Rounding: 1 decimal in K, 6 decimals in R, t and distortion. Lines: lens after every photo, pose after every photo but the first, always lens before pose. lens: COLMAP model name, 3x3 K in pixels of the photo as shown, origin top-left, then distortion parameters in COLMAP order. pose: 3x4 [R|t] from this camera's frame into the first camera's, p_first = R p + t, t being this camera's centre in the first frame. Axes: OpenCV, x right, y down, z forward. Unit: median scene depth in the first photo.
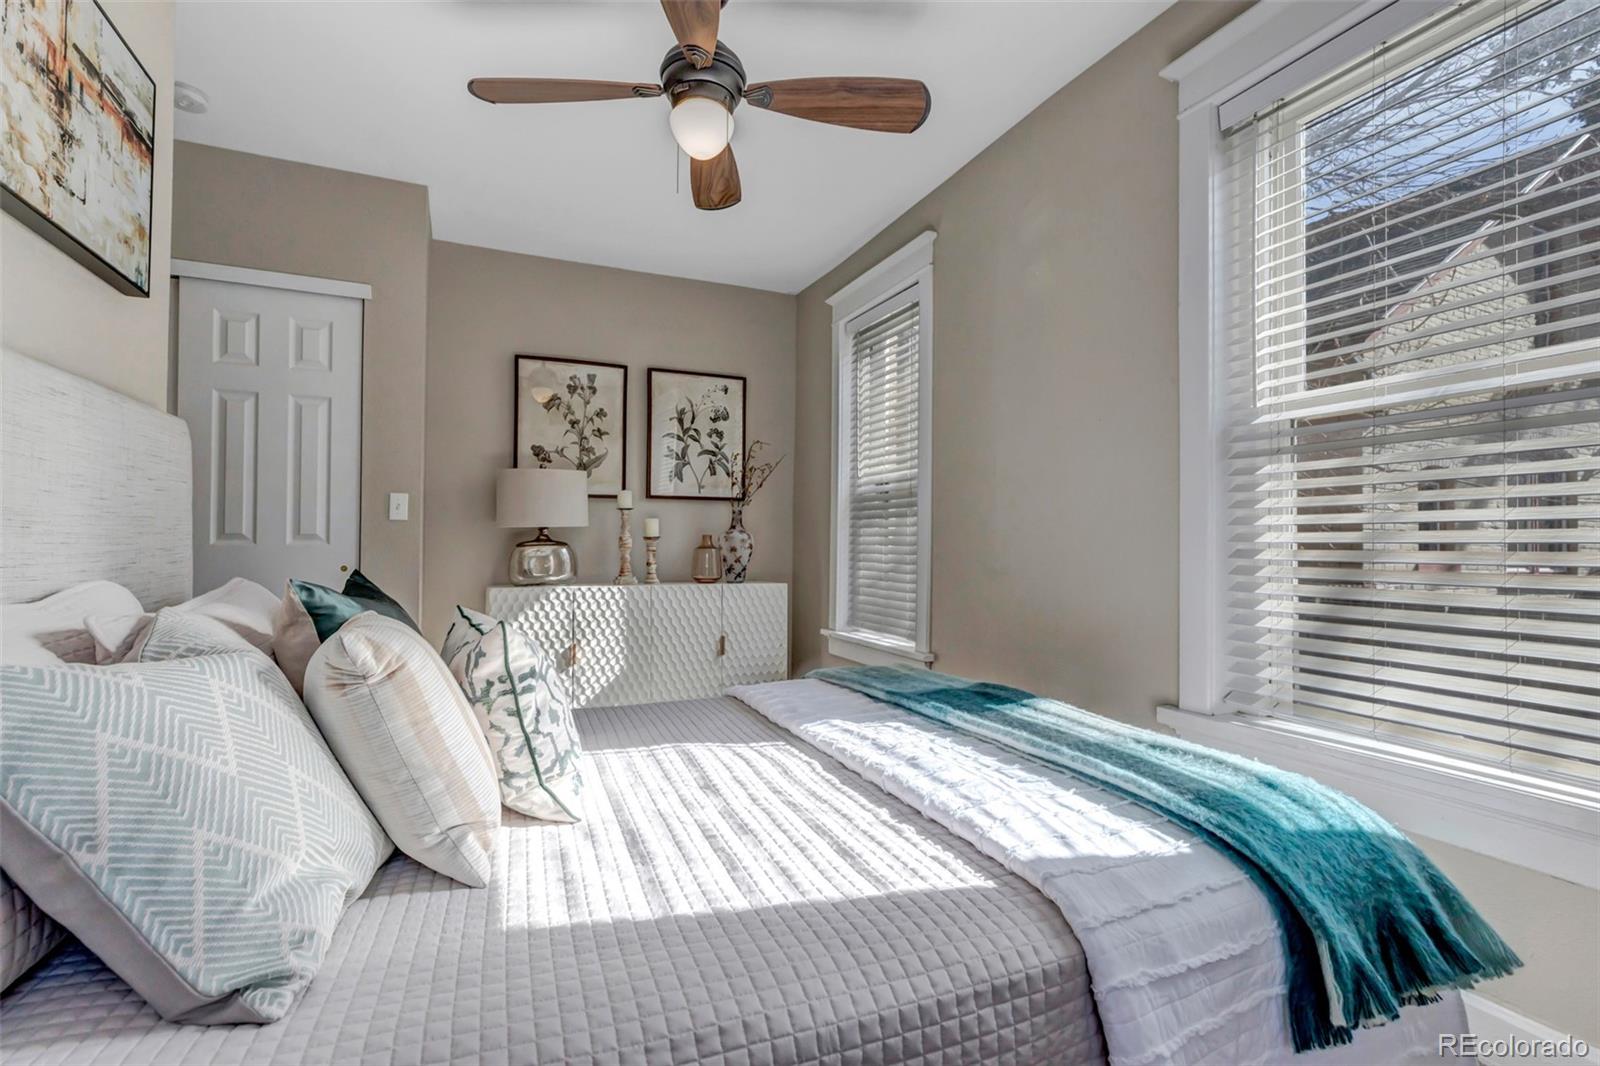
lens RADIAL K [[742.8, 0, 802.2], [0, 742.8, 529.4], [0, 0, 1]] dist [0.008922, -0.000932]
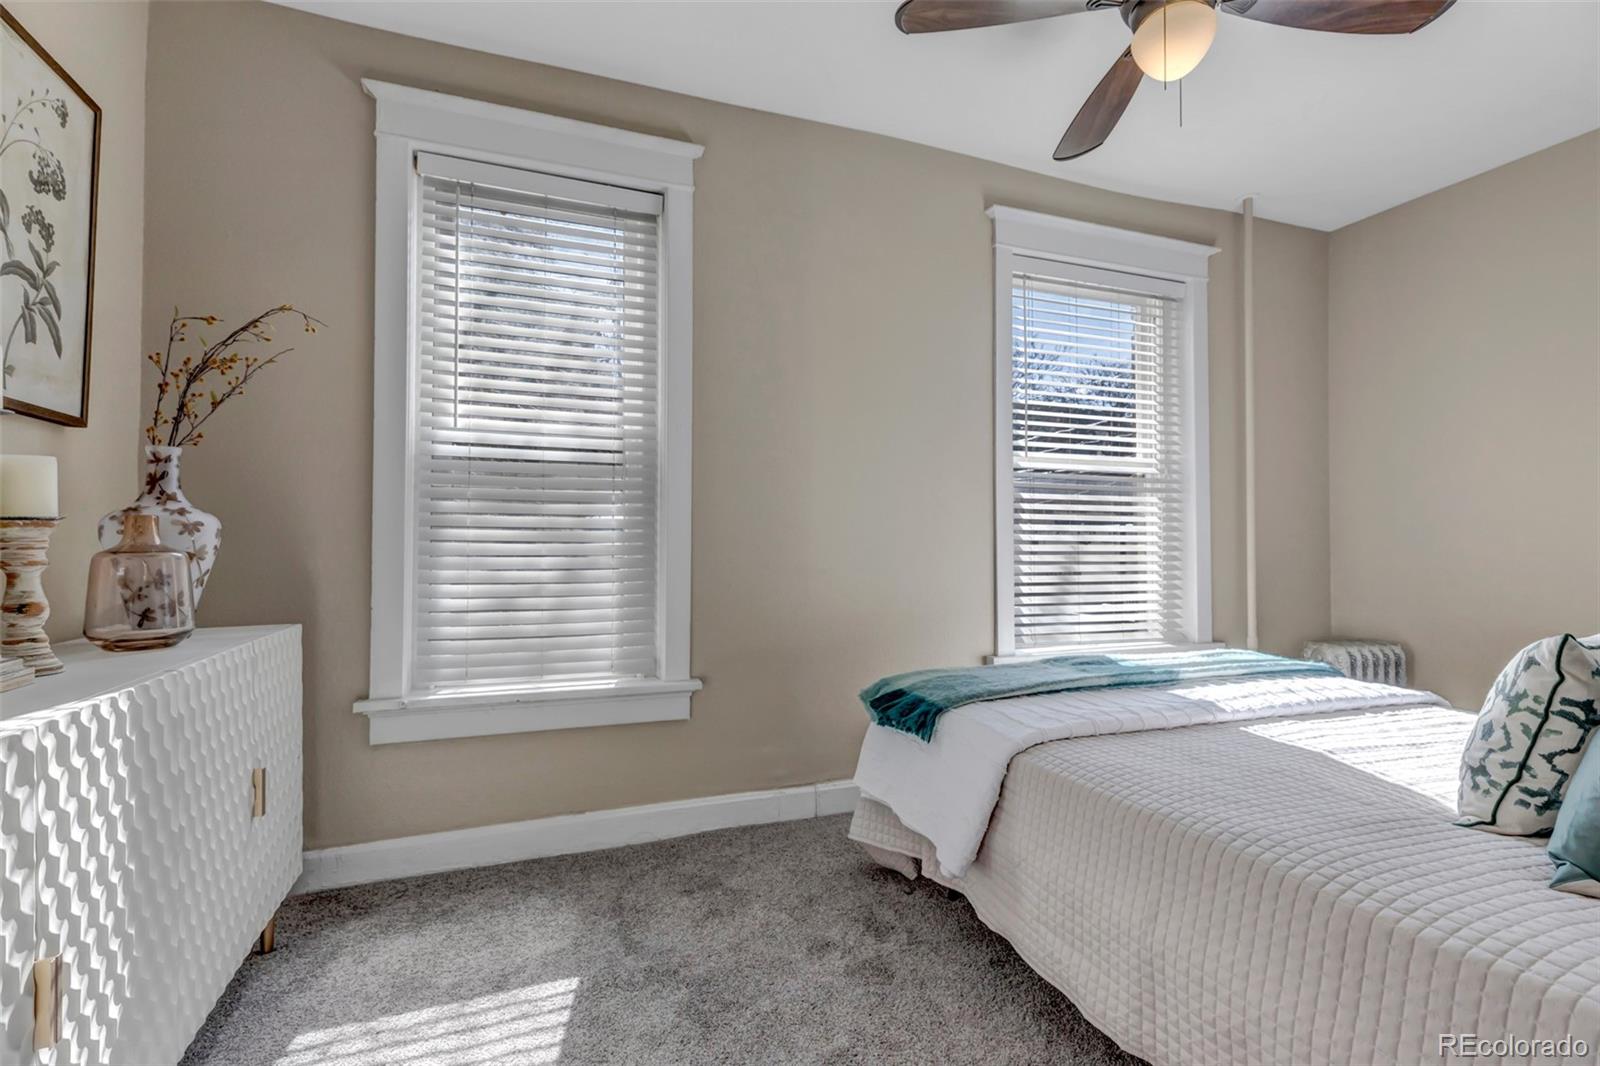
lens RADIAL K [[742.8, 0, 802.2], [0, 742.8, 529.4], [0, 0, 1]] dist [0.008922, -0.000932]
pose [[0.062998, 0.013383, 0.997924, -0.528655], [-0.023035, 0.999663, -0.011952, 0.012636], [-0.997748, -0.022234, 0.063285, 0.730514]]
